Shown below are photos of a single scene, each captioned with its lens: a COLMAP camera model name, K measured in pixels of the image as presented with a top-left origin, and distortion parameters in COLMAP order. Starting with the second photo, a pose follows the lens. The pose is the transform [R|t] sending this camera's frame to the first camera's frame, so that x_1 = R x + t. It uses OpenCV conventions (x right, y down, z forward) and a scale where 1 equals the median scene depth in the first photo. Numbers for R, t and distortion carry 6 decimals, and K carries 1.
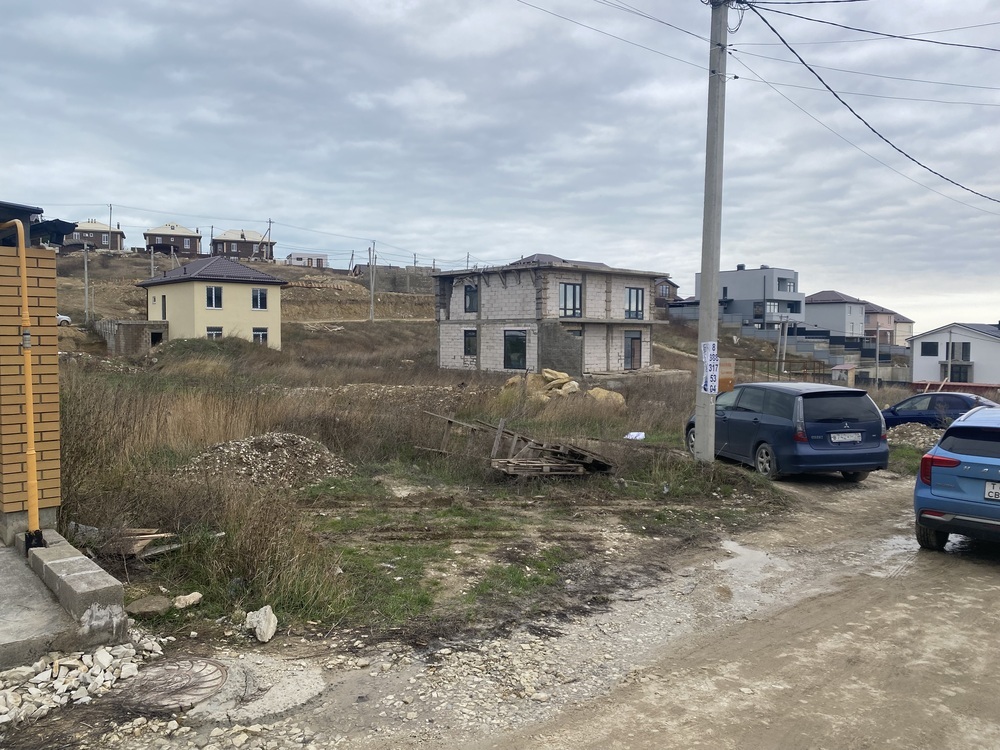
lens RADIAL K [[786.9, 0, 520.0], [0, 786.9, 389.1], [0, 0, 1]] dist [0.017709, -0.041631]
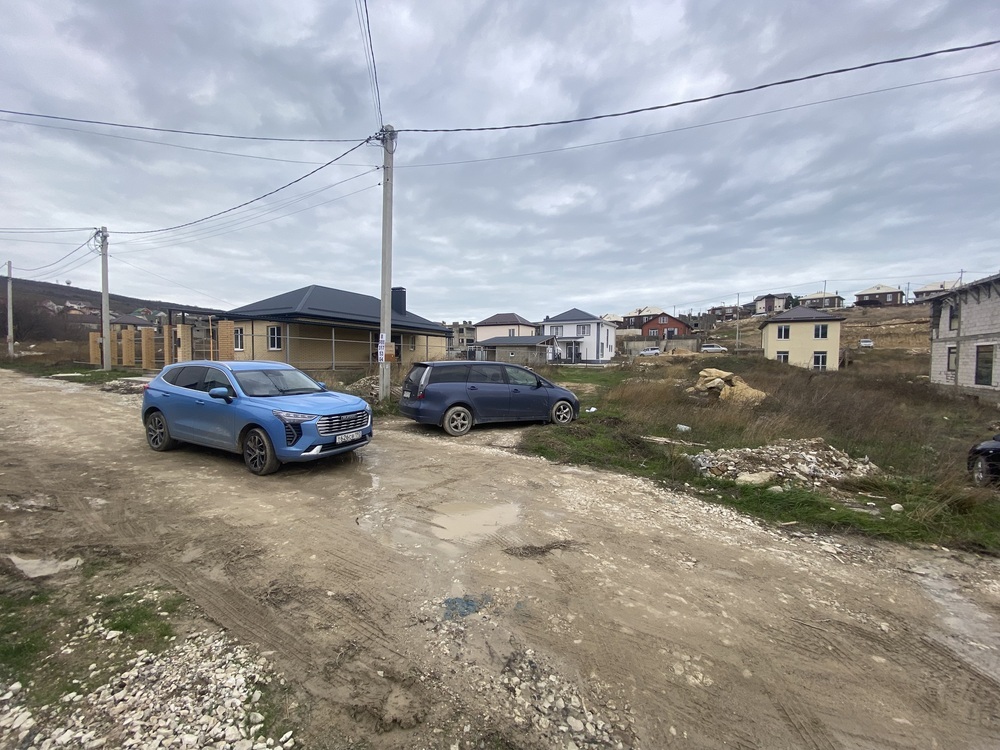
lens RADIAL K [[418.3, 0, 503.3], [0, 418.3, 381.9], [0, 0, 1]] dist [-0.001147, -0.012110]
pose [[0.282834, 0.048152, -0.957960, 1.374462], [-0.065485, 0.997378, 0.030799, 0.030459], [0.956931, 0.054021, 0.285245, 0.550375]]
